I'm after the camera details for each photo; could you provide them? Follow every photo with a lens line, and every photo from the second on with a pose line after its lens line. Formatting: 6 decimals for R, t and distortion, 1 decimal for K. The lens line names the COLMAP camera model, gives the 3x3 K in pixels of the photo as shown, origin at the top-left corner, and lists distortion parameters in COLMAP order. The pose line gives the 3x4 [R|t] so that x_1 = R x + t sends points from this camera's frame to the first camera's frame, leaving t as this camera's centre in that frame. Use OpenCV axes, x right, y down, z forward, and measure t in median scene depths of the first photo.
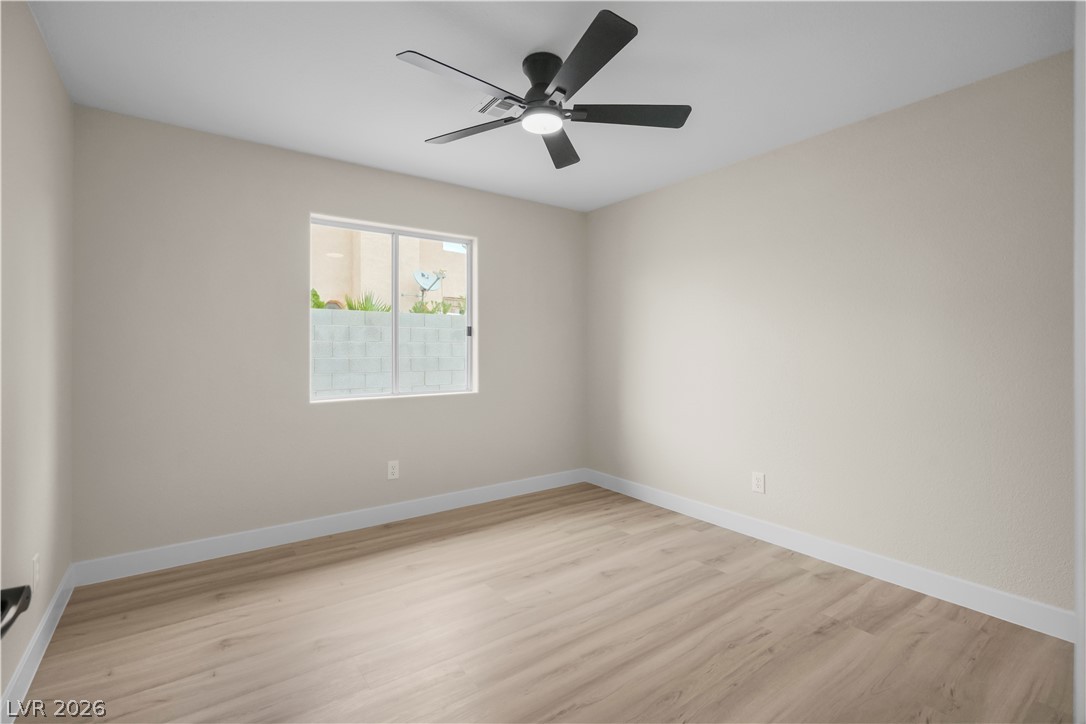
lens RADIAL K [[487.2, 0, 543.0], [0, 487.2, 358.1], [0, 0, 1]] dist [-0.003299, -0.000440]
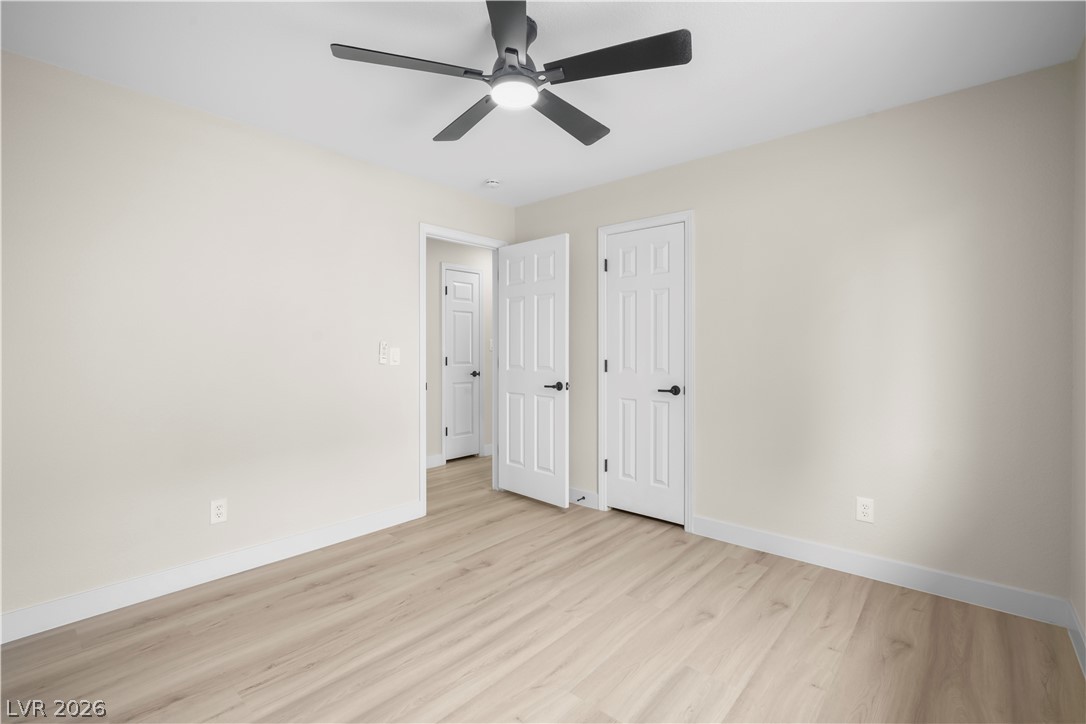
lens RADIAL K [[487.2, 0, 538.7], [0, 487.2, 359.2], [0, 0, 1]] dist [-0.003299, -0.000440]
pose [[-0.977850, 0.005635, -0.209233, 0.139171], [-0.000073, 0.999628, 0.027265, -0.026813], [0.209309, 0.026676, -0.977486, 1.881784]]
